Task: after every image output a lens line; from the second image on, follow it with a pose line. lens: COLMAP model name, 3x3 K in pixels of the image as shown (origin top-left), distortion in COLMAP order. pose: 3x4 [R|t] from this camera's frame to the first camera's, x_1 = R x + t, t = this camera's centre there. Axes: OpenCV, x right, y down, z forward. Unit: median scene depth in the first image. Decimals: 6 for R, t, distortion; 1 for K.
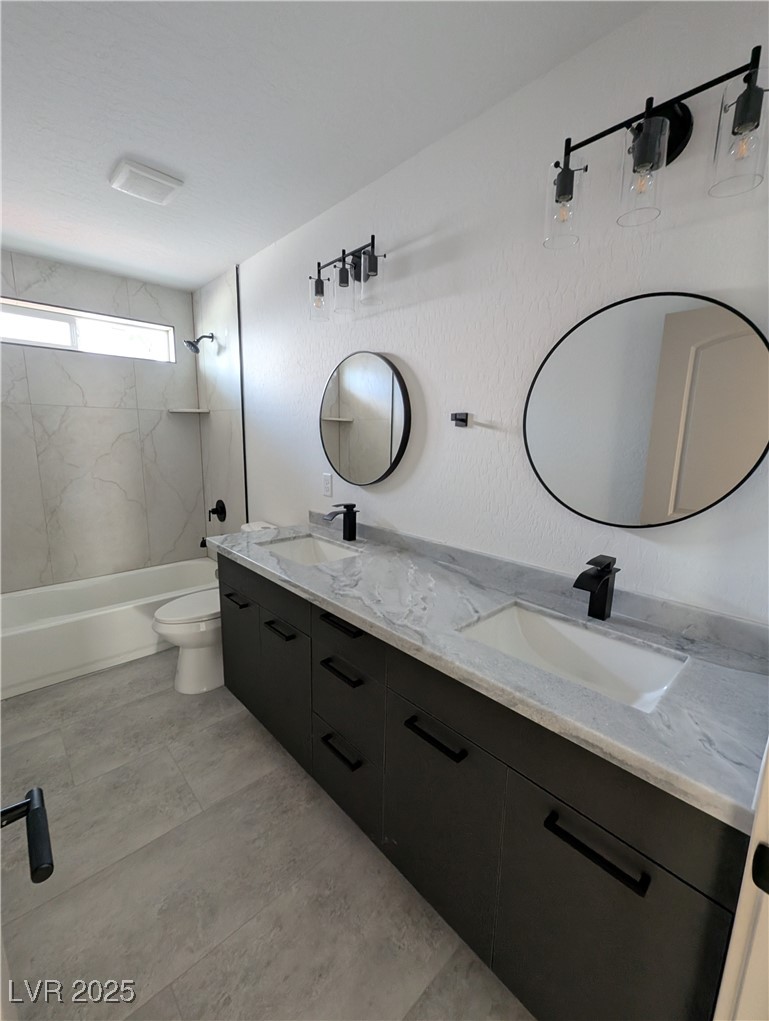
lens RADIAL K [[421.0, 0, 383.1], [0, 421.0, 512.5], [0, 0, 1]] dist [0.003952, 0.000144]
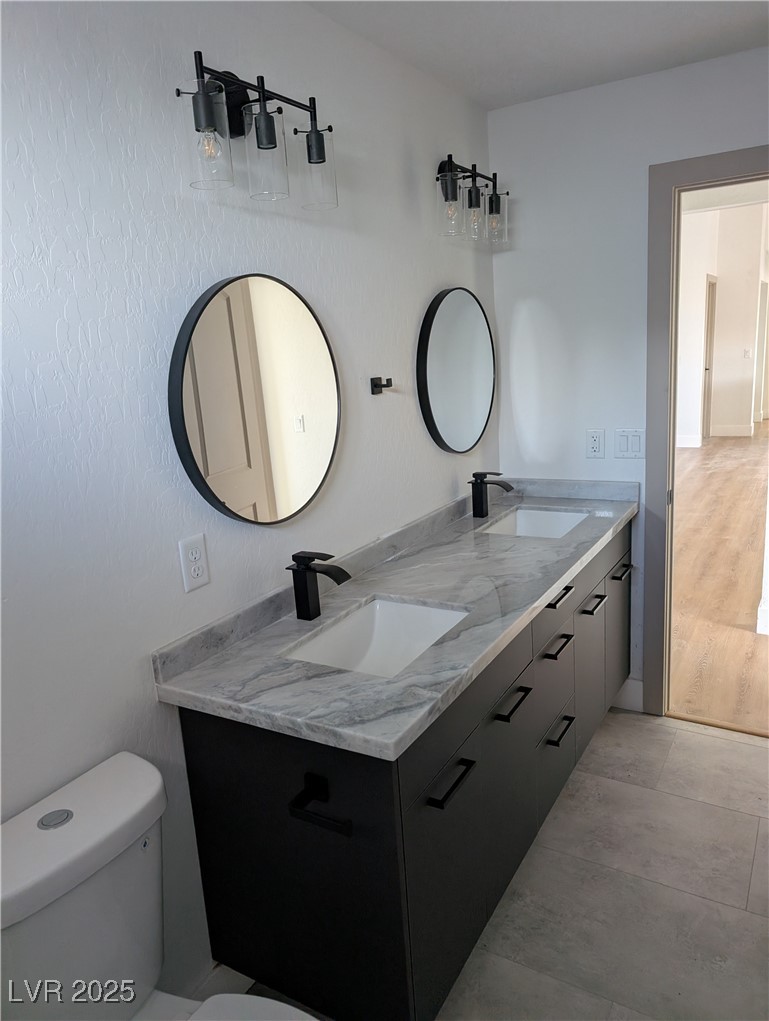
lens RADIAL K [[719.2, 0, 385.1], [0, 719.2, 513.7], [0, 0, 1]] dist [0.007149, -0.001498]
pose [[-0.280814, -0.220675, 0.934048, -0.798075], [0.233049, 0.928403, 0.289406, -0.257641], [-0.931038, 0.298949, -0.209281, 0.891463]]
